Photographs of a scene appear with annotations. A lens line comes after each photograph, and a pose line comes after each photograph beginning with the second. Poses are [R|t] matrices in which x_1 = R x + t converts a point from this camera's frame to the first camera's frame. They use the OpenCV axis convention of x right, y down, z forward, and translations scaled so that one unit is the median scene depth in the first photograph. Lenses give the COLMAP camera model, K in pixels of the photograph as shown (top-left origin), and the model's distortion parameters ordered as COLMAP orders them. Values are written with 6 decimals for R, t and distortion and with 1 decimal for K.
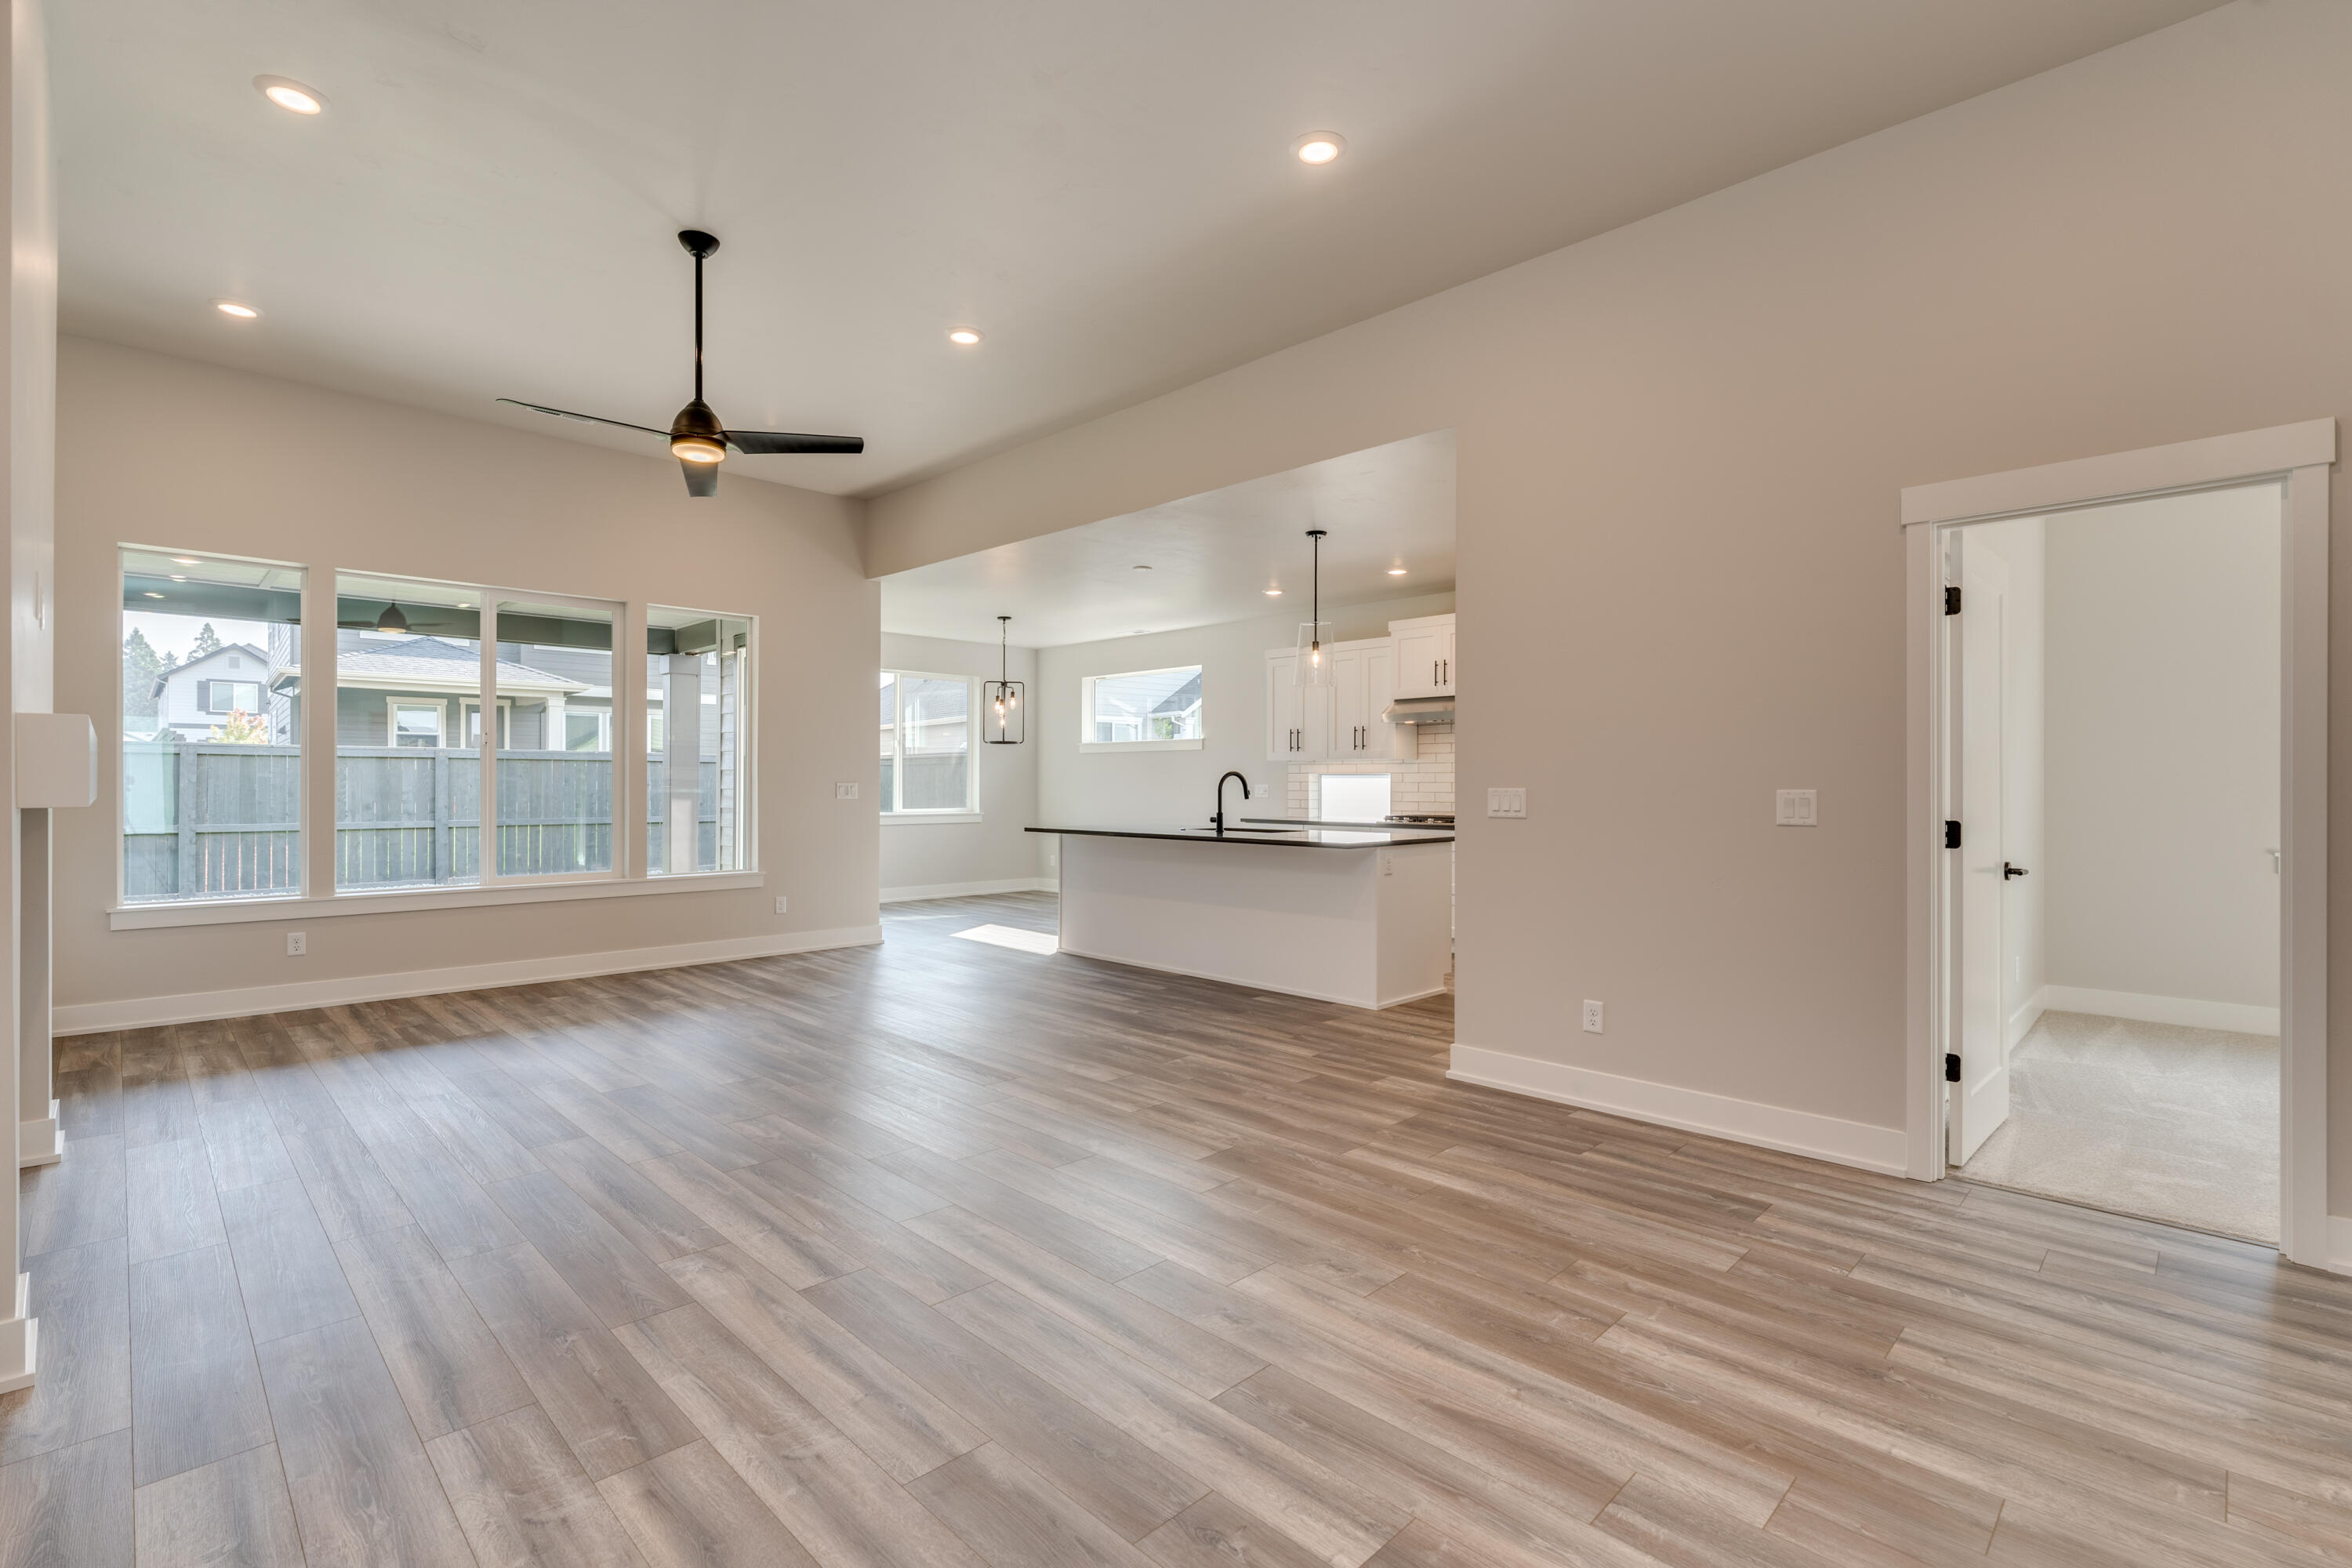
lens RADIAL K [[1016.0, 0, 1176.0], [0, 1016.0, 784.0], [0, 0, 1]] dist [-0.000705, -0.000190]
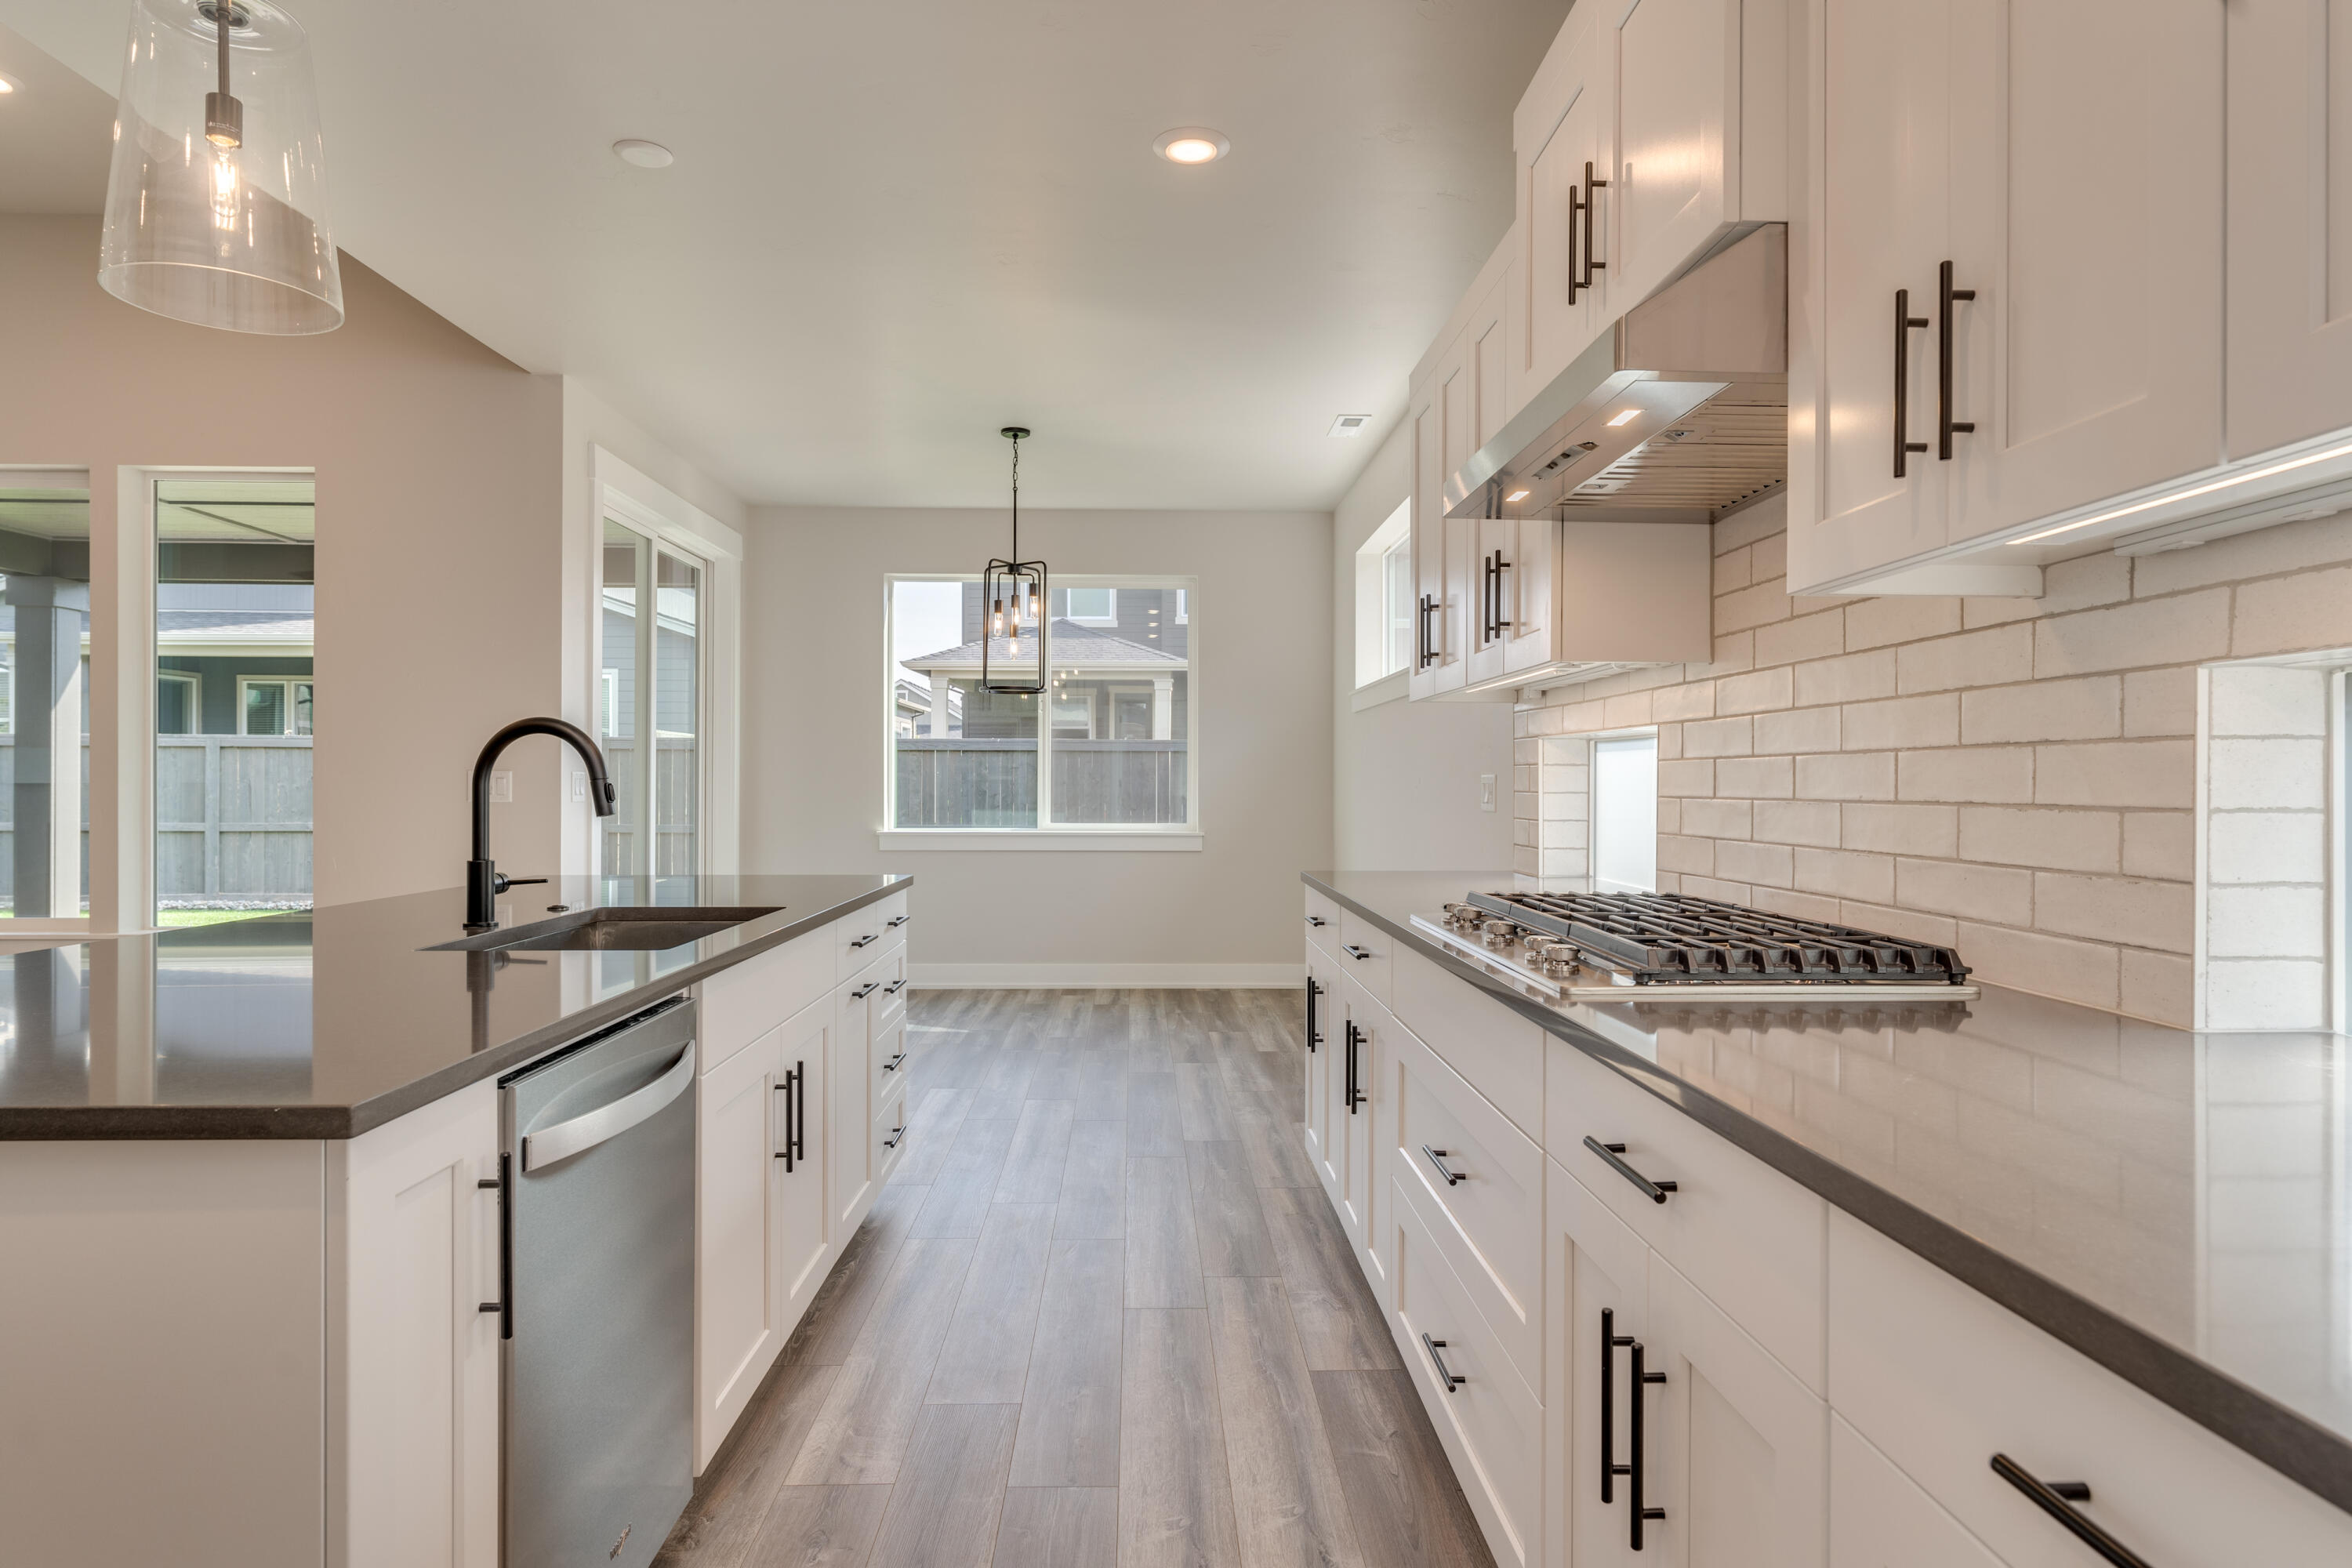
lens RADIAL K [[1335.4, 0, 1104.8], [0, 1335.4, 786.4], [0, 0, 1]] dist [-0.003634, -0.001864]
pose [[0.674941, 0.002169, -0.737869, 0.341495], [-0.001823, 0.999998, 0.001272, 0.004495], [0.737869, 0.000487, 0.674943, 0.625913]]
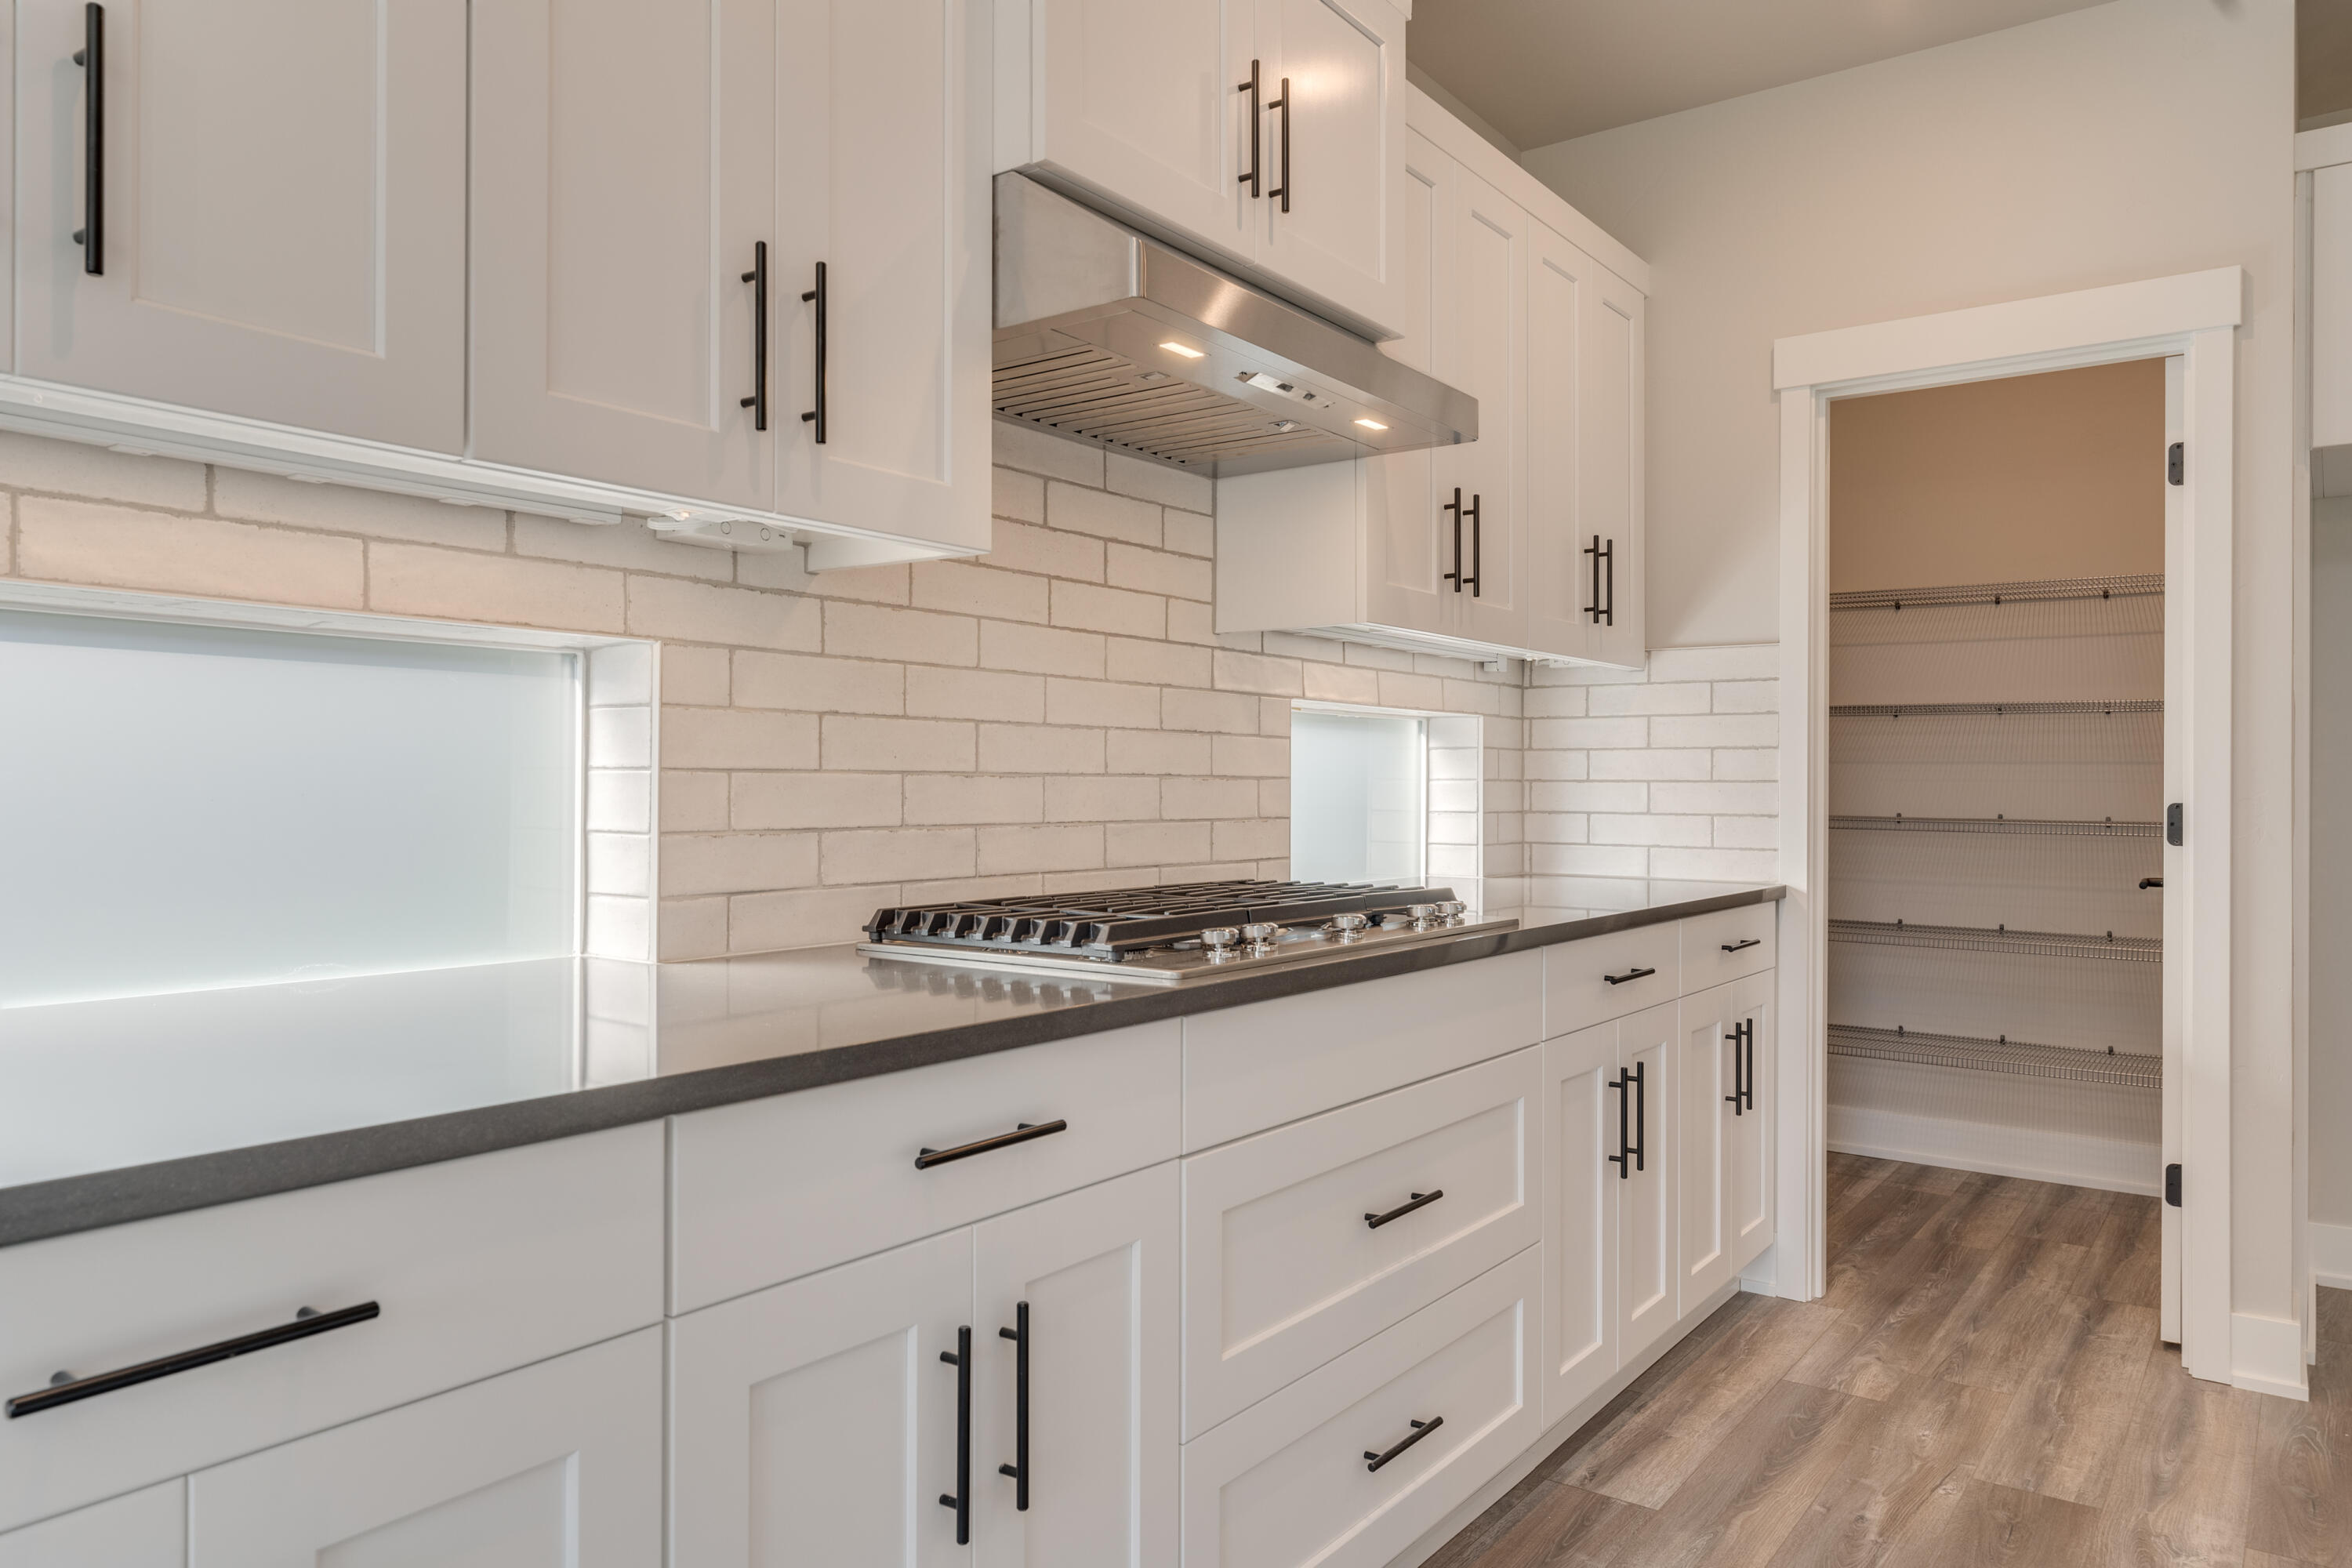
lens RADIAL K [[1561.2, 0, 1110.3], [0, 1561.2, 790.5], [0, 0, 1]] dist [-0.006787, -0.002484]
pose [[-0.104396, -0.000751, 0.994536, -0.030178], [-0.000609, 1.000000, 0.000691, 0.010002], [-0.994536, -0.000533, -0.104396, 0.908415]]
